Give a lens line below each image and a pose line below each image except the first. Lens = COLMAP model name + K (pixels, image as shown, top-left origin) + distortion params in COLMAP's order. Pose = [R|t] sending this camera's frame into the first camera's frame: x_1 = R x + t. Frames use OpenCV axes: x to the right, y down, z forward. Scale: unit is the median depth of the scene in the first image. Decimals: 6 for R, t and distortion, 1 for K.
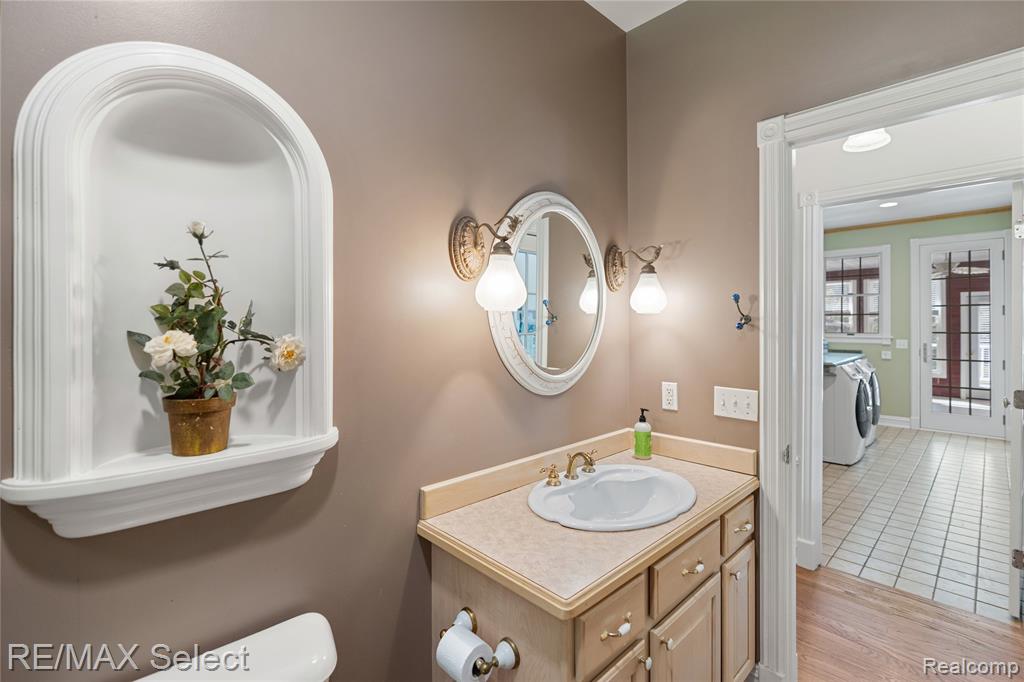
lens RADIAL K [[462.6, 0, 521.4], [0, 462.6, 328.6], [0, 0, 1]] dist [-0.008245, 0.001857]
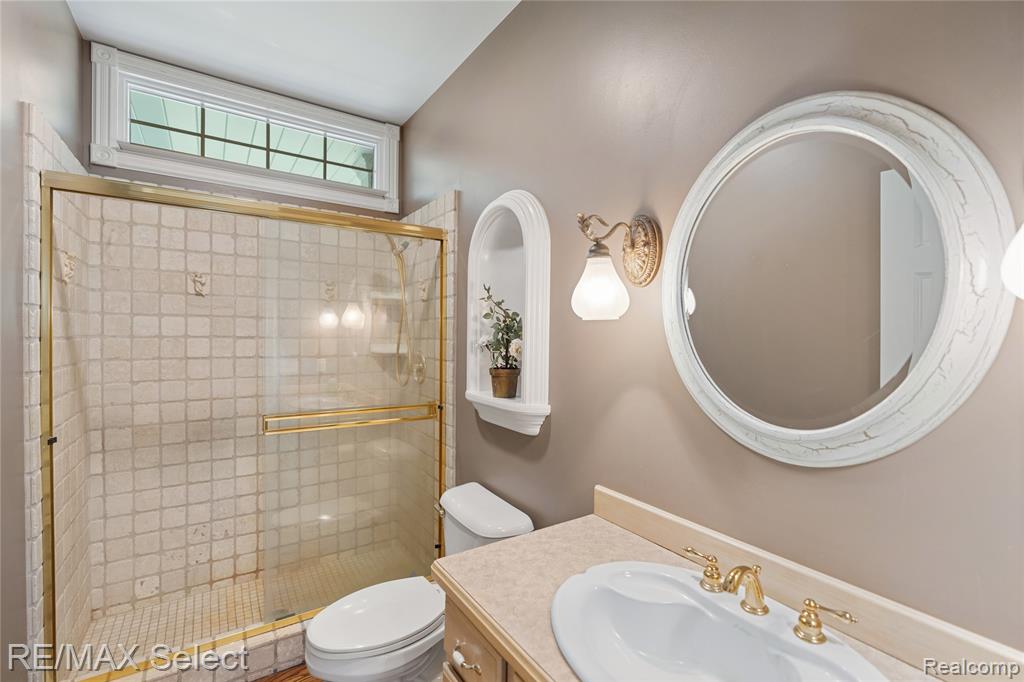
lens RADIAL K [[462.6, 0, 521.4], [0, 462.6, 328.6], [0, 0, 1]] dist [-0.008245, 0.001857]
pose [[-0.171566, -0.002566, -0.985169, 0.622188], [-0.029012, 0.999576, 0.002449, -0.012775], [0.984745, 0.029002, -0.171567, 0.702230]]
